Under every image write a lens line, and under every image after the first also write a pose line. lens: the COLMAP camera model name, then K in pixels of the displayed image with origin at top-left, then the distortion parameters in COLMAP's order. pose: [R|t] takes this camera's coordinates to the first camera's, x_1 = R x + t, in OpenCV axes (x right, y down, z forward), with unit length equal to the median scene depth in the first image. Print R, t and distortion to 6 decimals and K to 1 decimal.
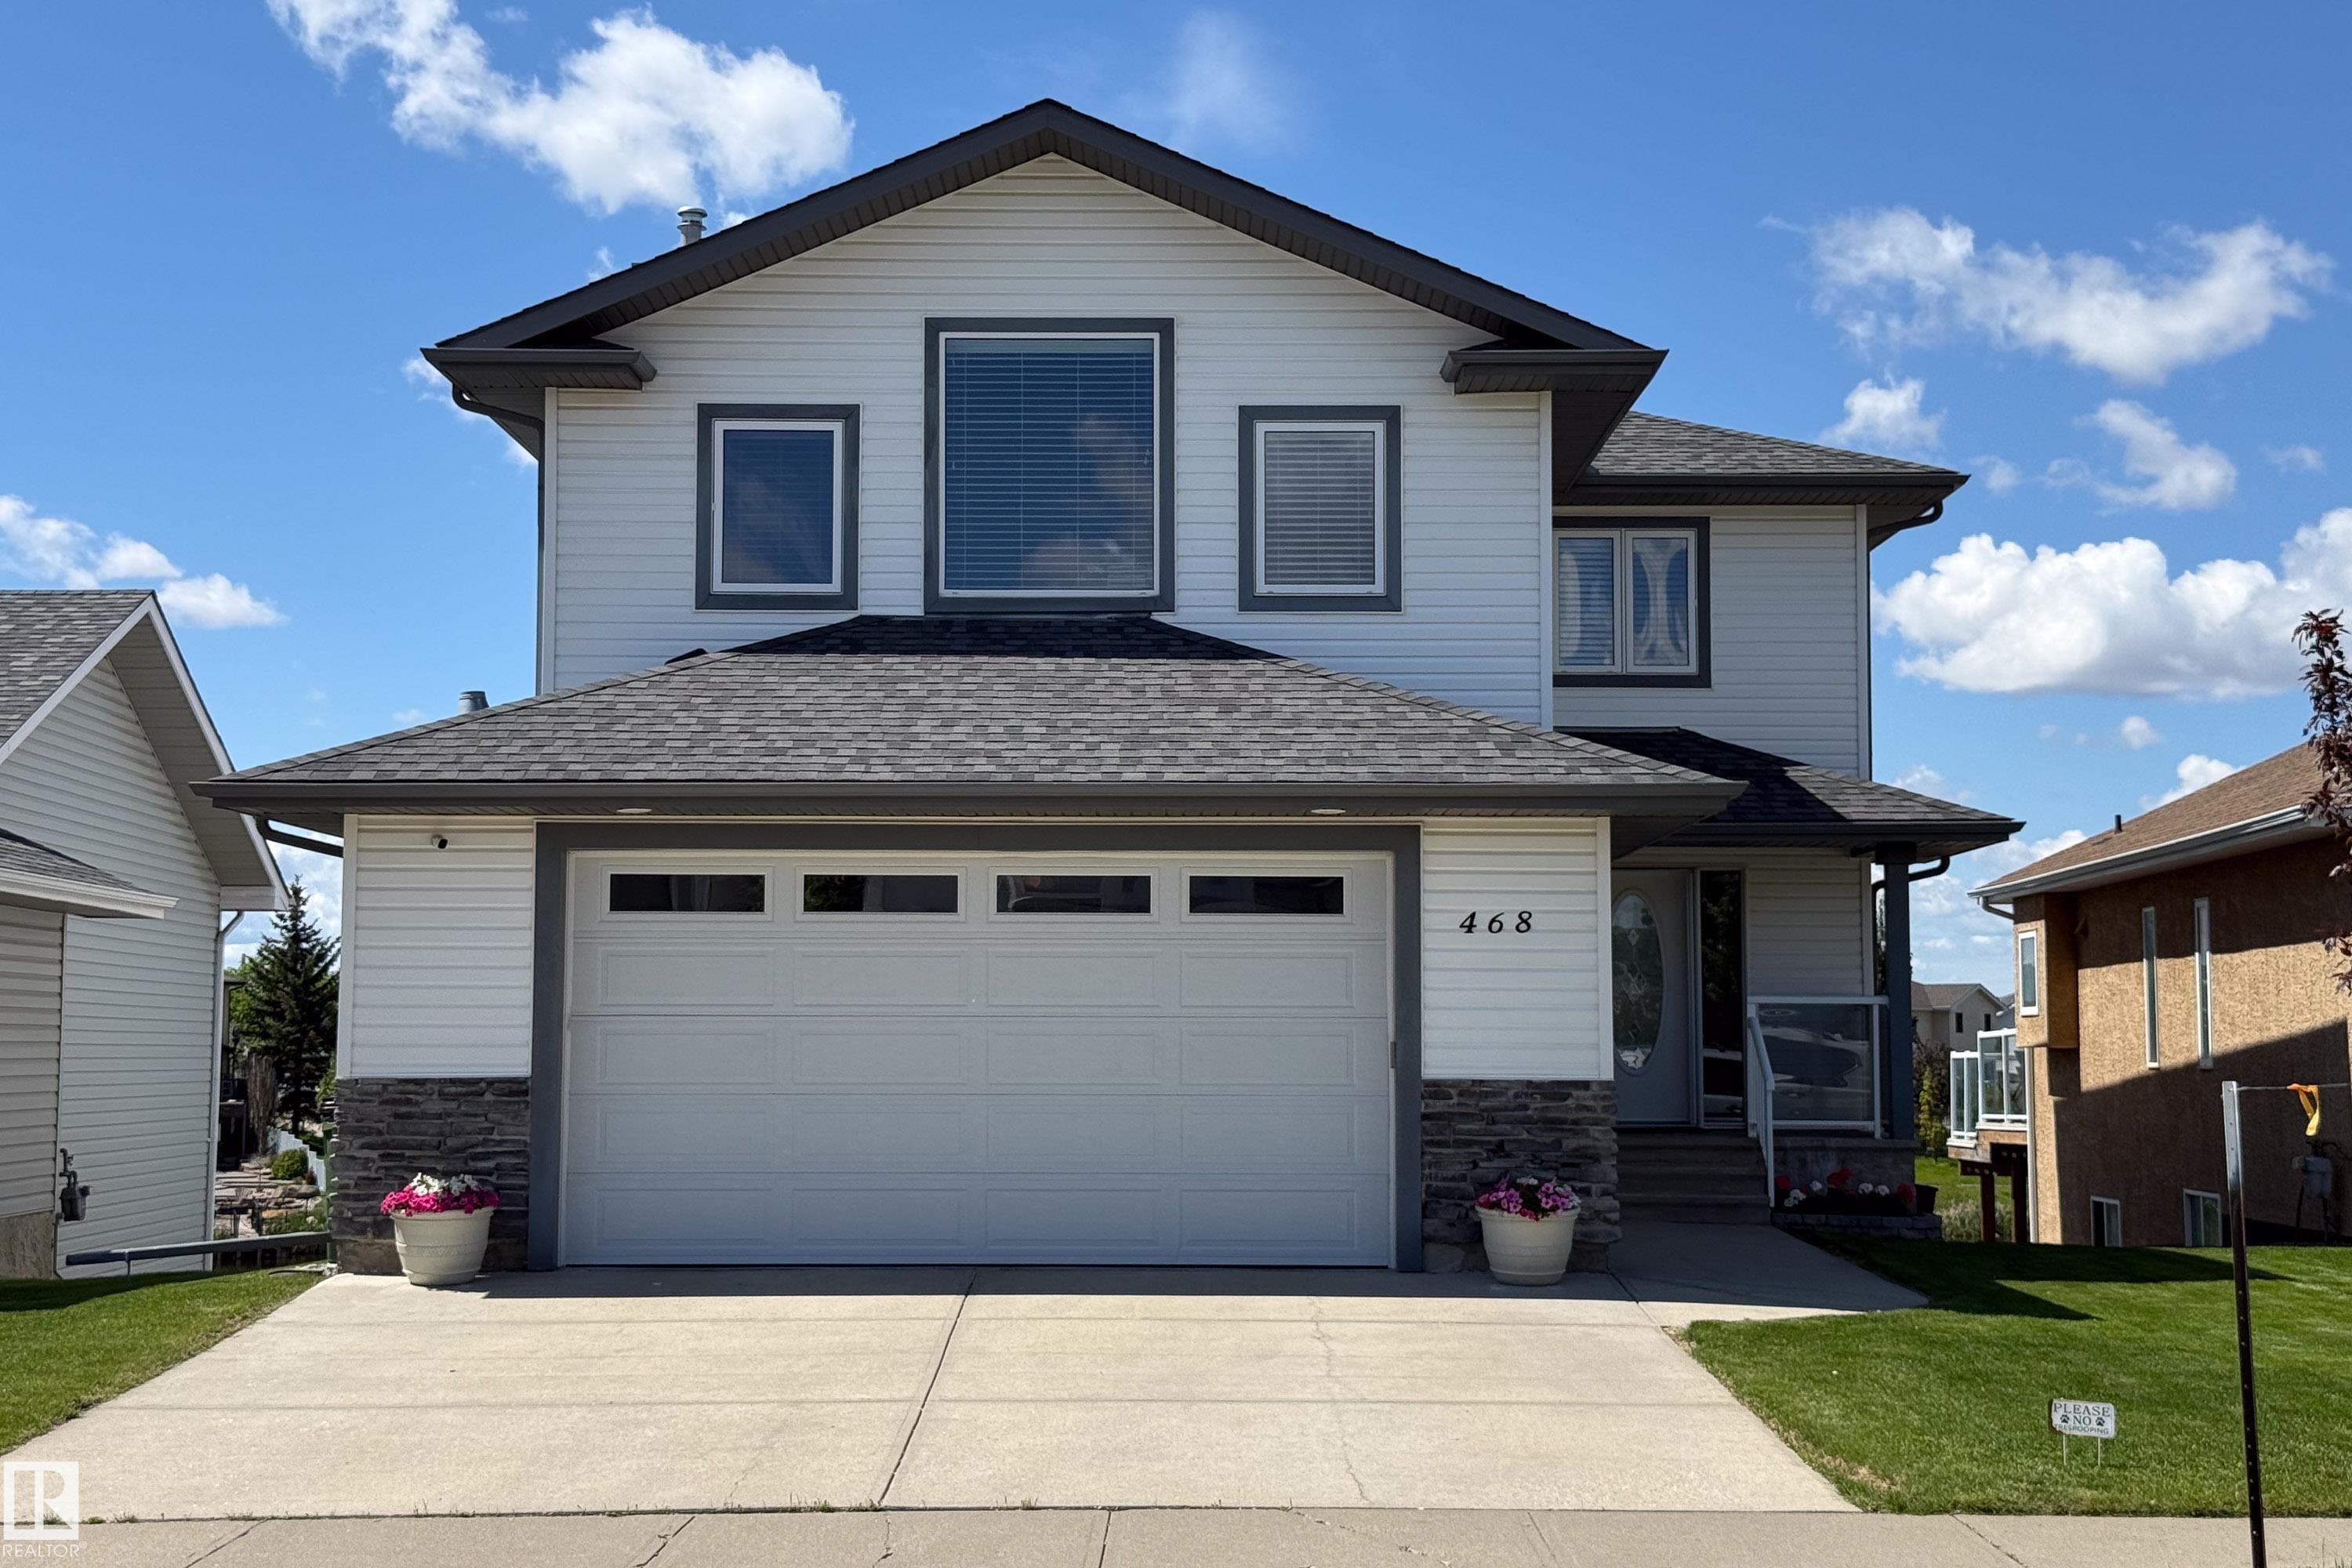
lens RADIAL K [[3359.7, 0, 1178.5], [0, 3359.7, 634.5], [0, 0, 1]] dist [0.043490, 0.052687]
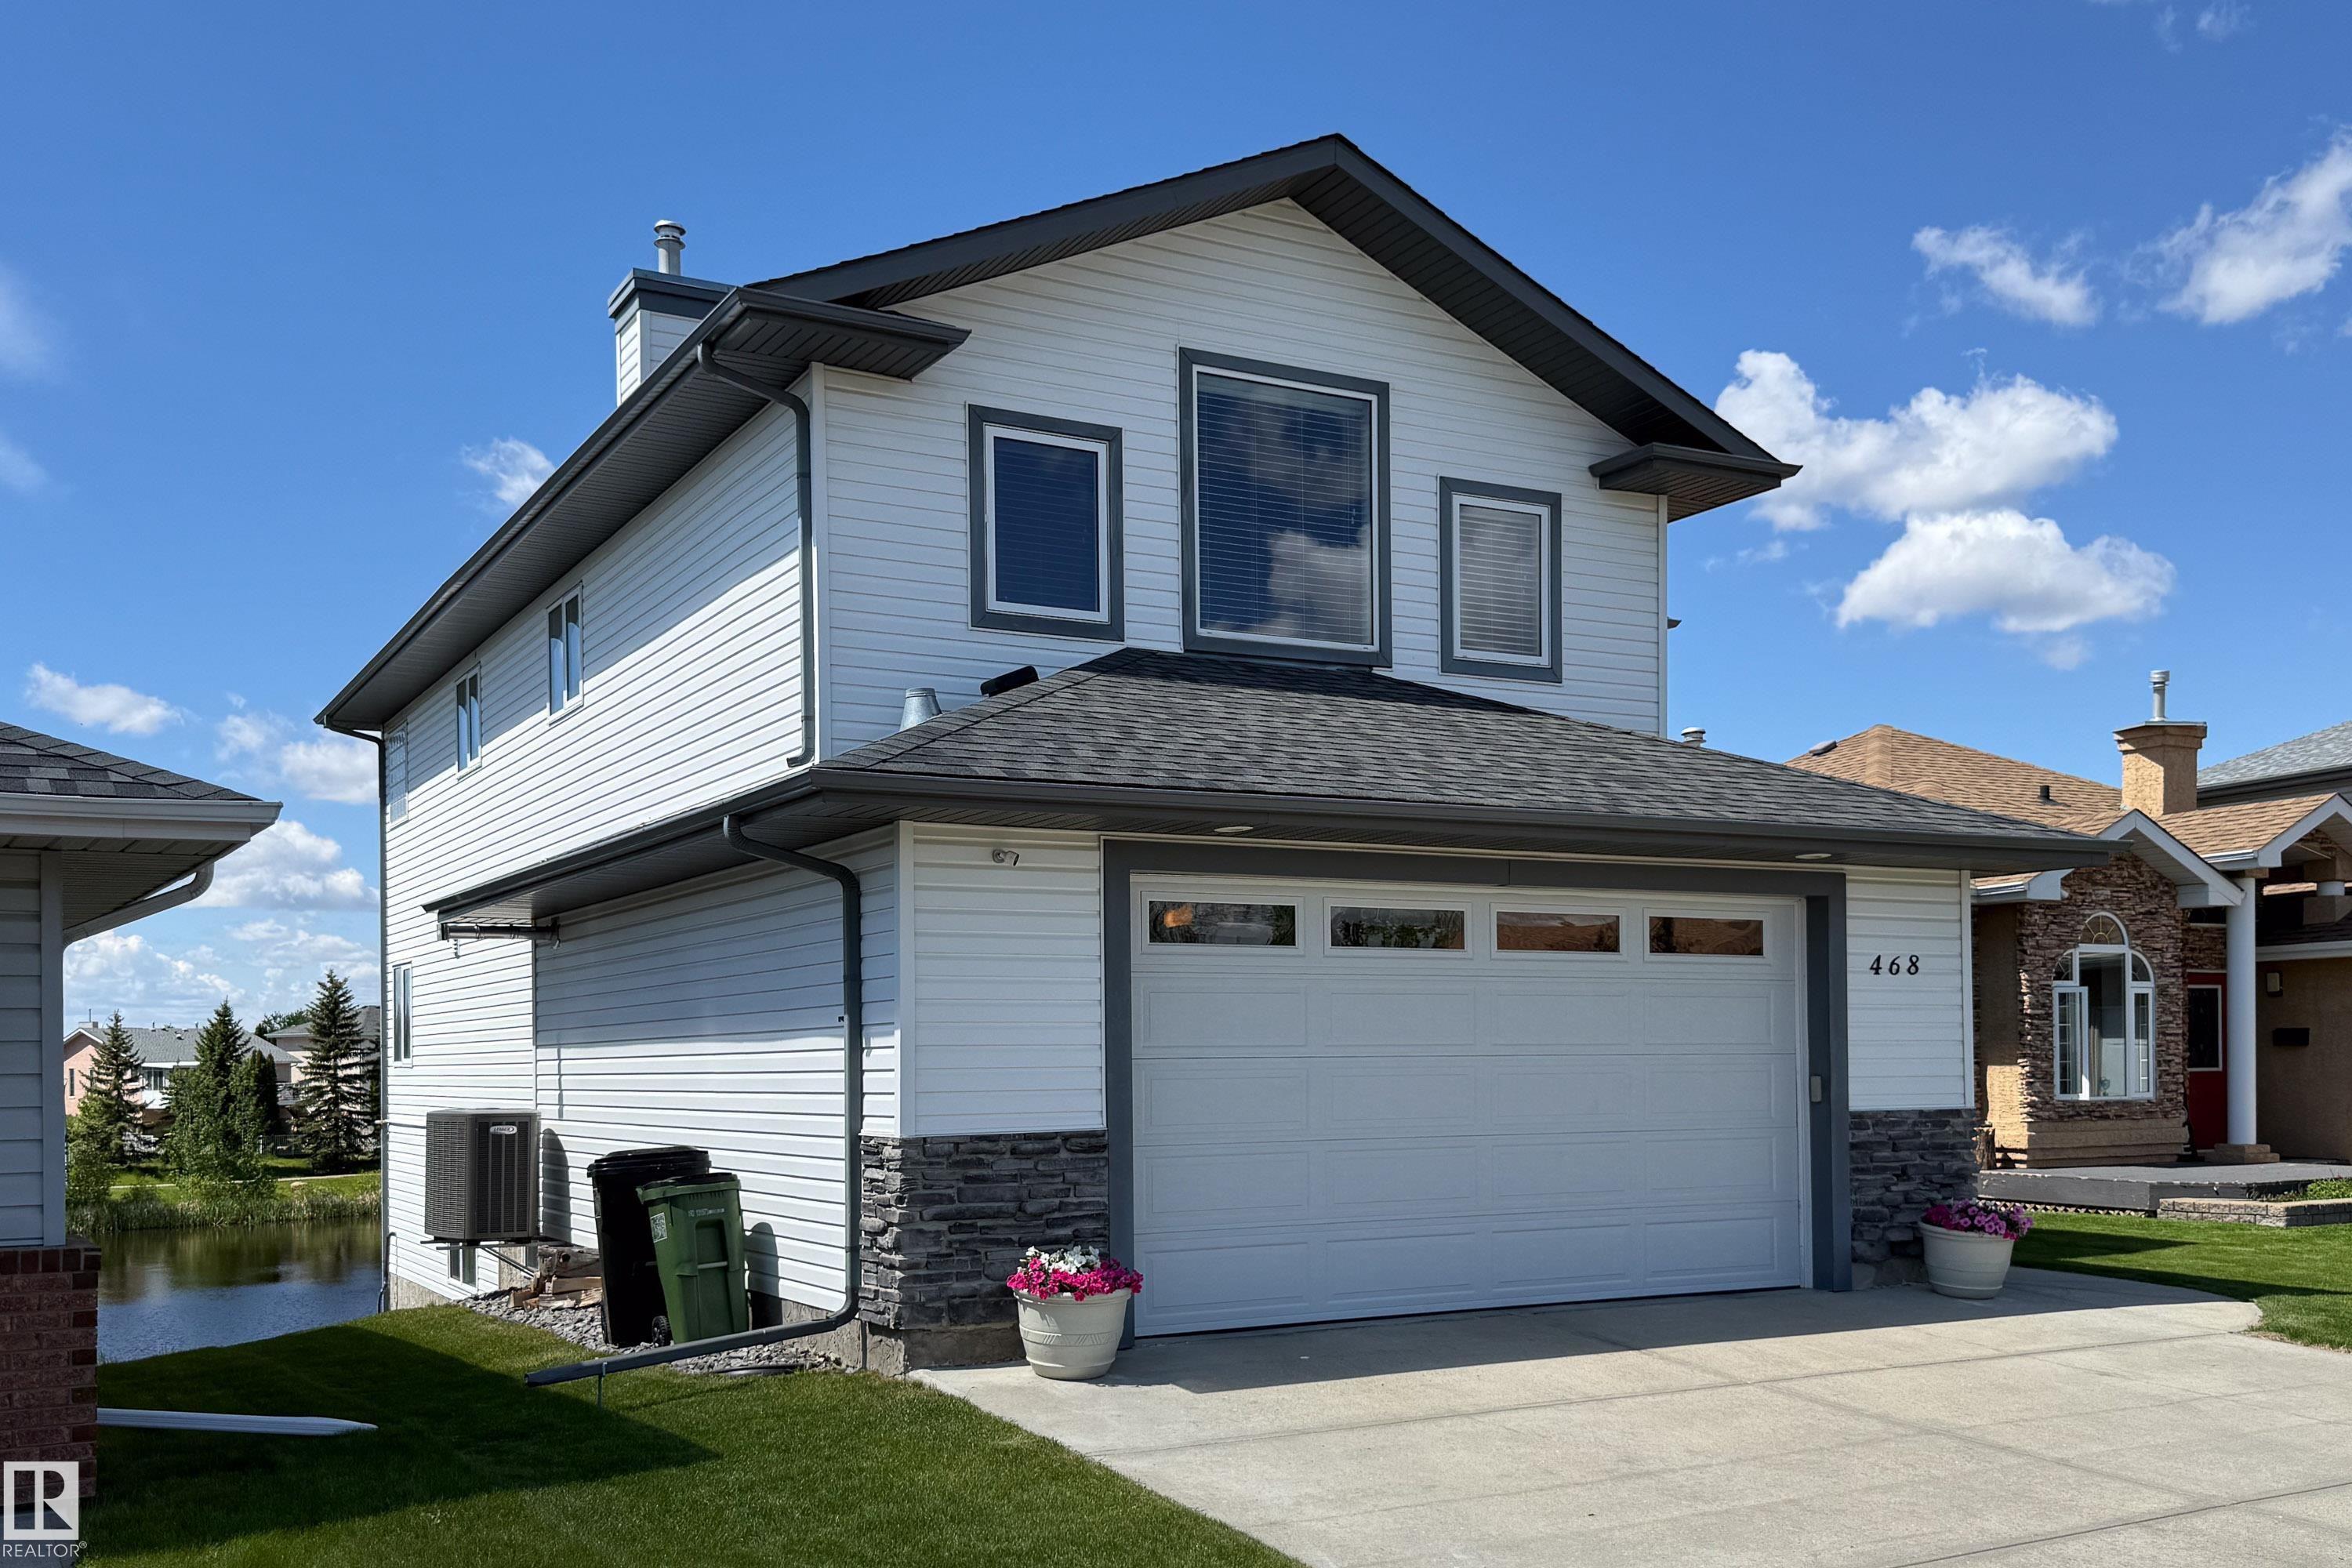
lens RADIAL K [[2102.4, 0, 1151.6], [0, 2102.4, 985.6], [0, 0, 1]] dist [0.126138, -0.336412]
pose [[0.878711, 0.005555, 0.477322, -0.387923], [-0.049032, 0.995694, 0.078676, 0.044523], [-0.474829, -0.092538, 0.875200, 0.456948]]
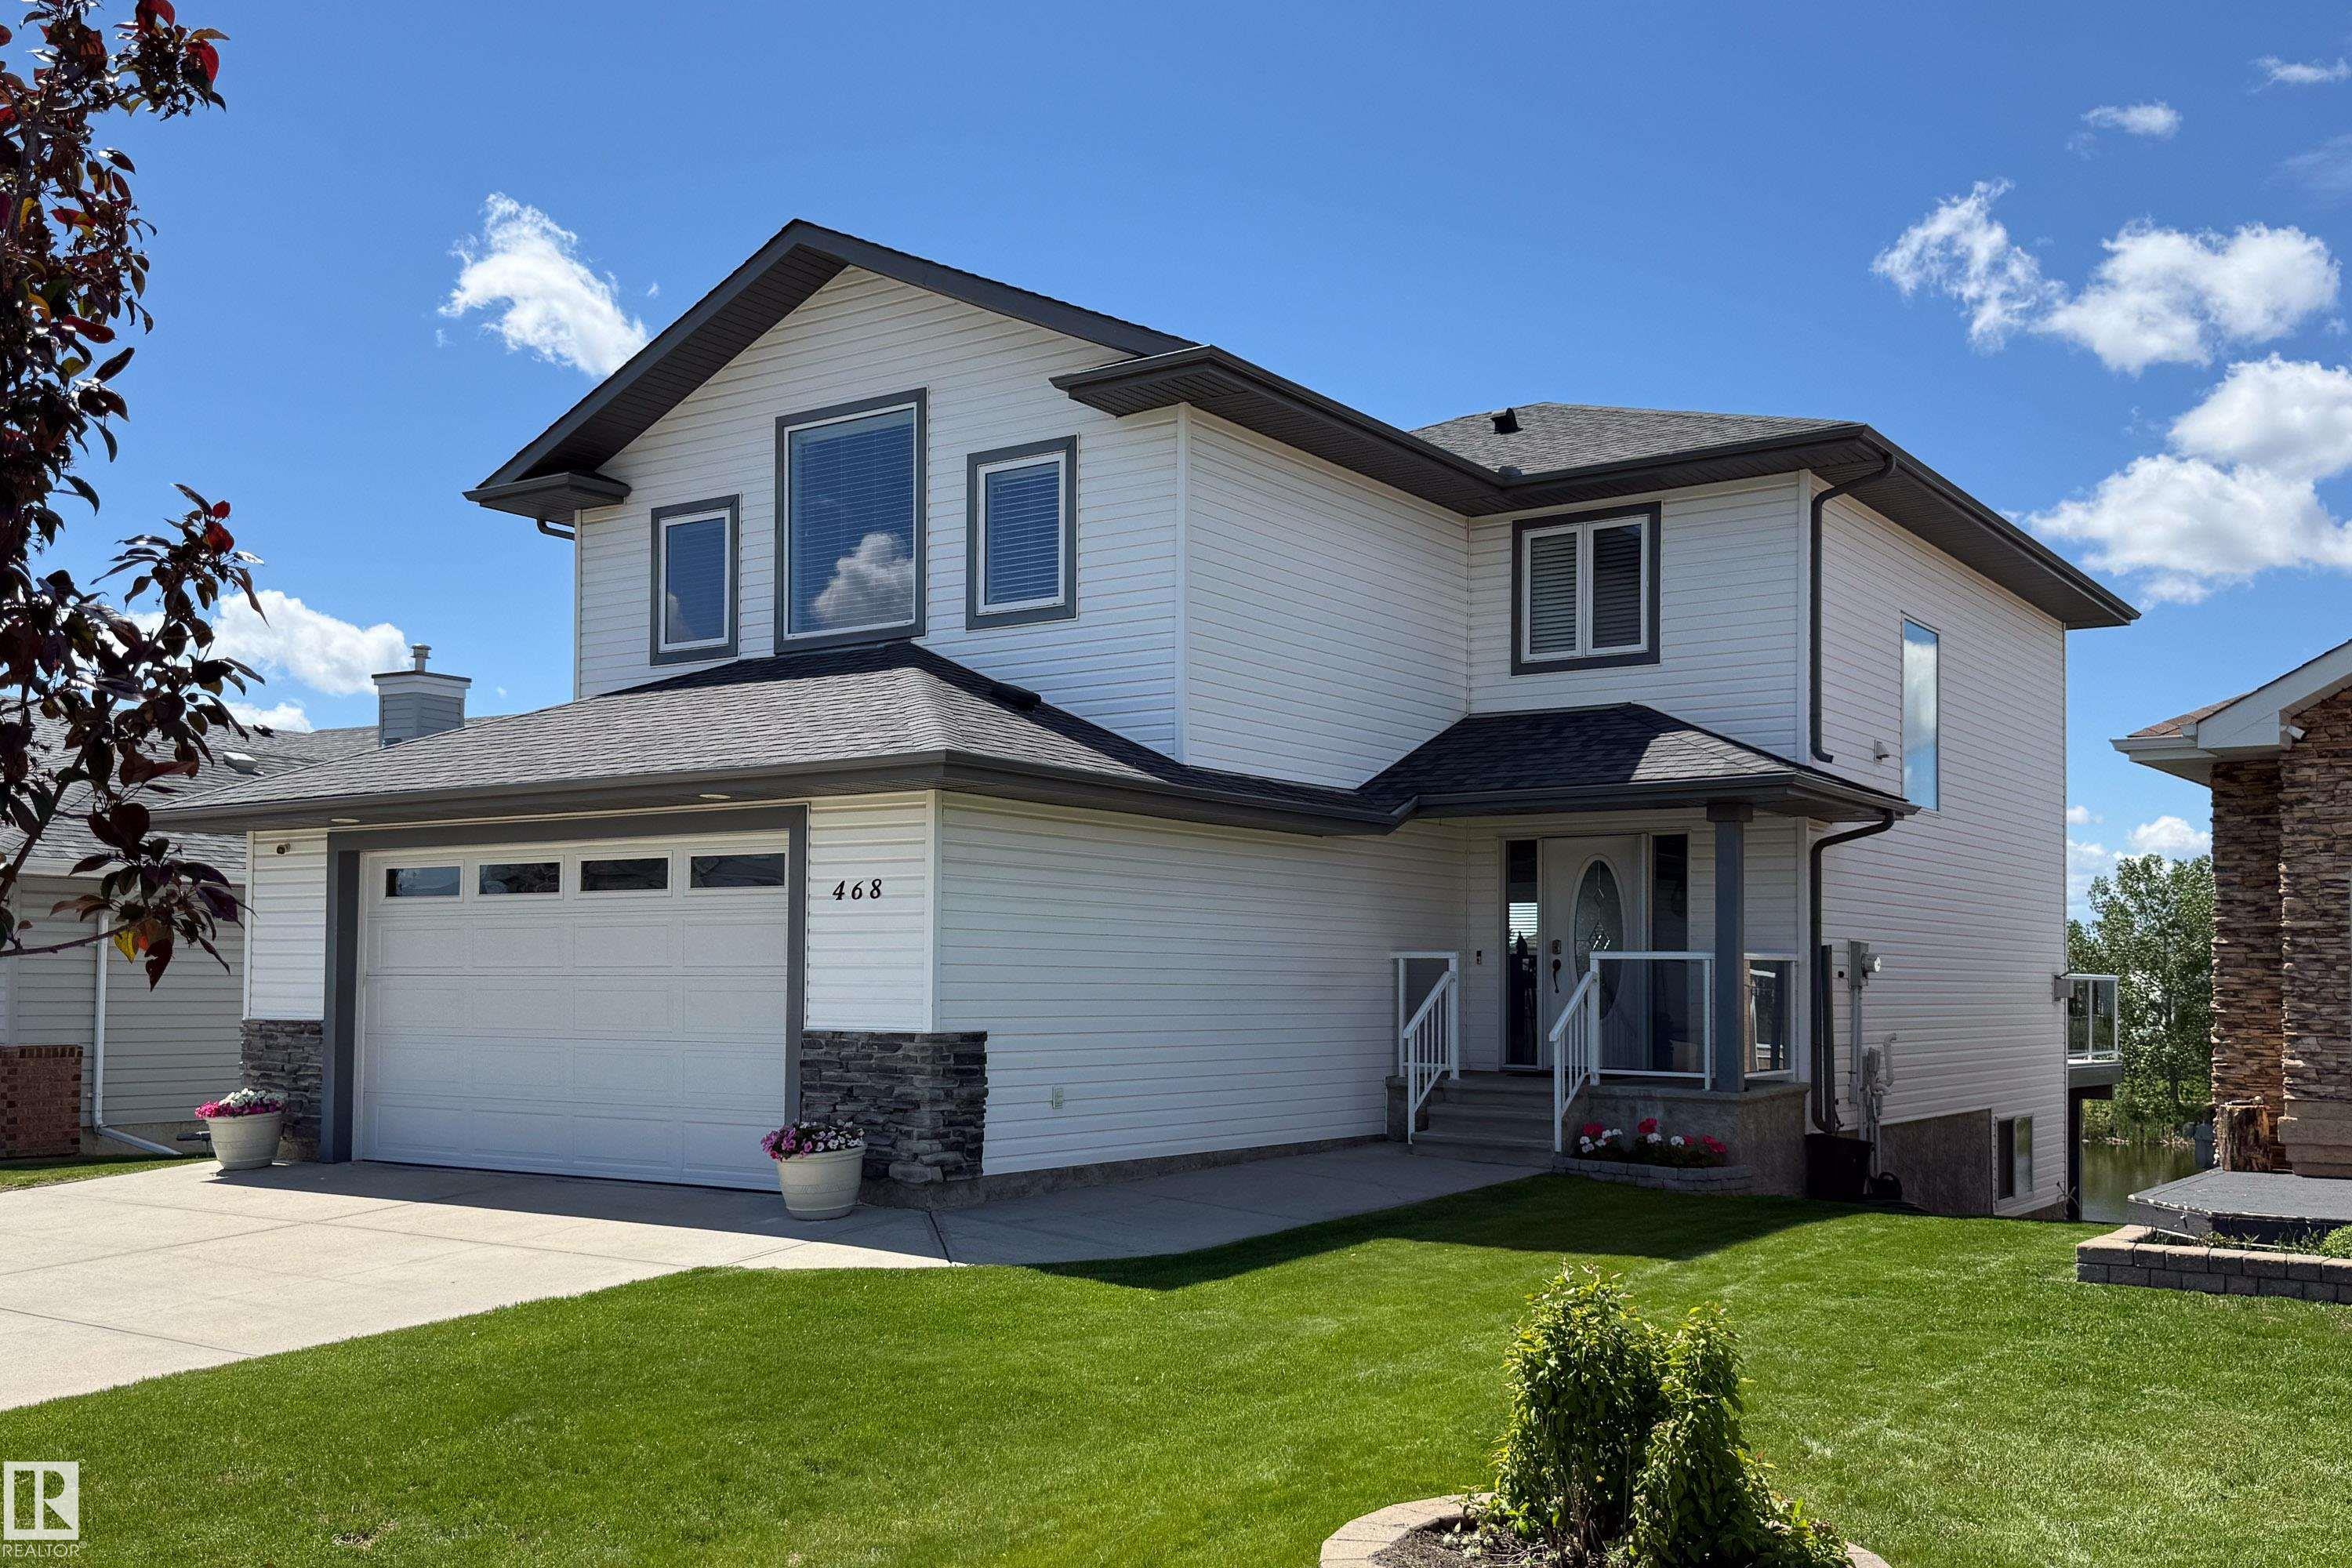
lens RADIAL K [[2170.7, 0, 1173.2], [0, 2170.7, 854.5], [0, 0, 1]] dist [0.136164, -0.374159]
pose [[0.816459, -0.032581, -0.576483, 0.522529], [0.067978, 0.996887, 0.039935, 0.046510], [0.573387, -0.071794, 0.816133, 0.421570]]
